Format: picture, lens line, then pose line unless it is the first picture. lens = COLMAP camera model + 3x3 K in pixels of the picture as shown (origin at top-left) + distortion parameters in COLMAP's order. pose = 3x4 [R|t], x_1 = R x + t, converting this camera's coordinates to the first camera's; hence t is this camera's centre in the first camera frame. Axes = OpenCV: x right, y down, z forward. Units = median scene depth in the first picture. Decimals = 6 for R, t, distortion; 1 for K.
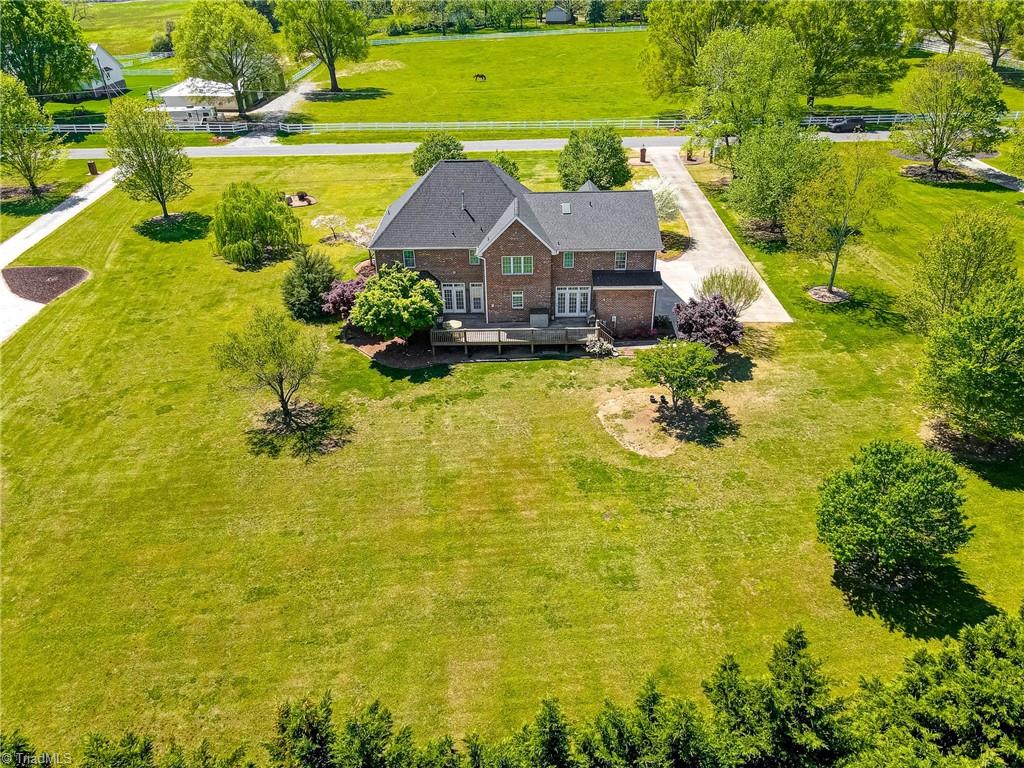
lens RADIAL K [[749.9, 0, 512.0], [0, 749.9, 384.0], [0, 0, 1]] dist [0.012621, 0.006773]
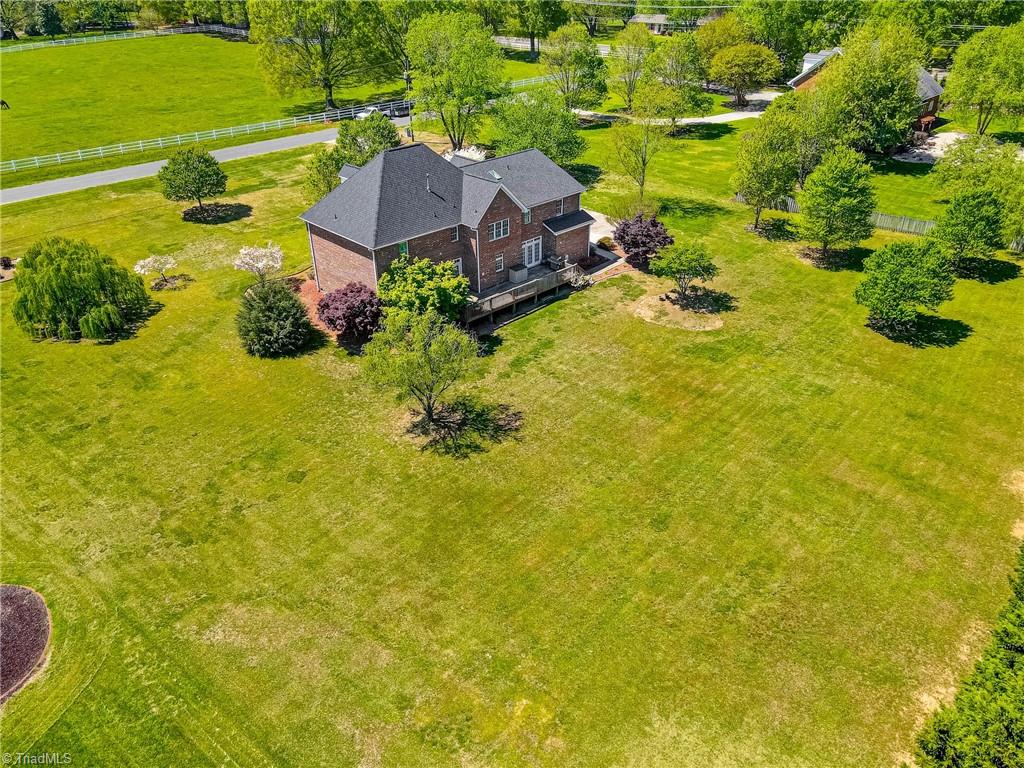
lens RADIAL K [[749.9, 0, 512.0], [0, 749.9, 384.0], [0, 0, 1]] dist [0.012621, 0.006773]
pose [[0.718017, -0.343642, 0.605278, -0.726506], [0.350850, 0.929751, 0.111659, -0.067783], [-0.601128, 0.132188, 0.788144, 0.171893]]
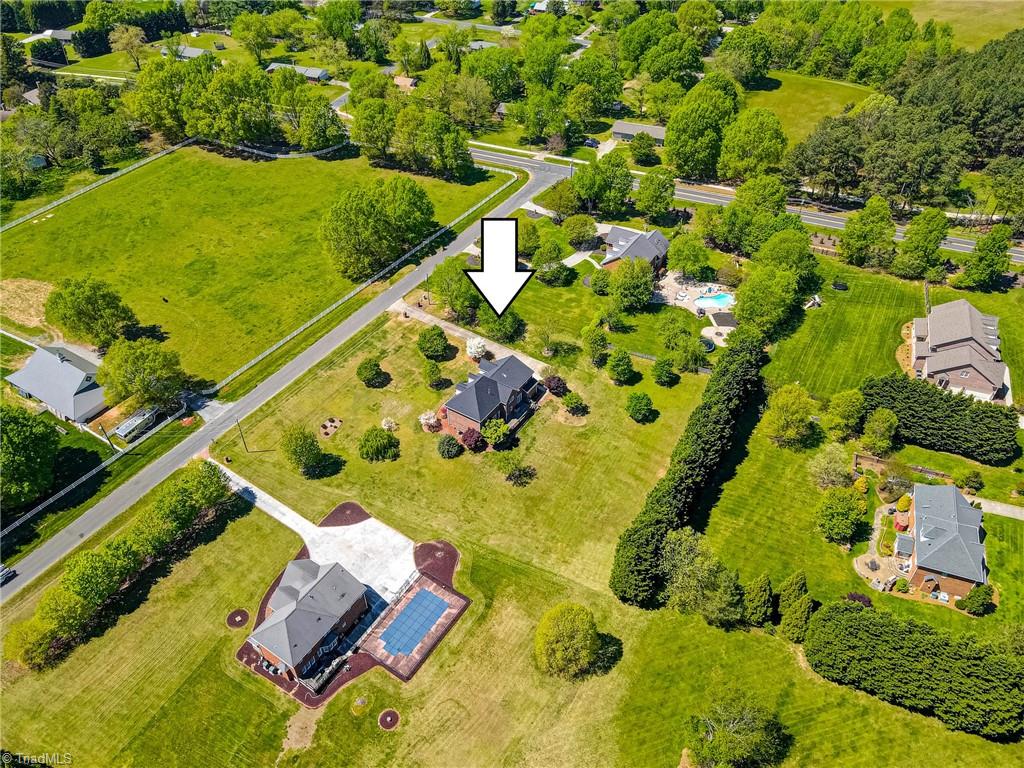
lens RADIAL K [[749.9, 0, 512.0], [0, 749.9, 384.0], [0, 0, 1]] dist [0.012621, 0.006773]
pose [[0.544285, -0.530709, 0.649693, -2.093185], [0.417680, 0.843079, 0.338764, -1.334913], [-0.727528, 0.086980, 0.680542, -1.222031]]
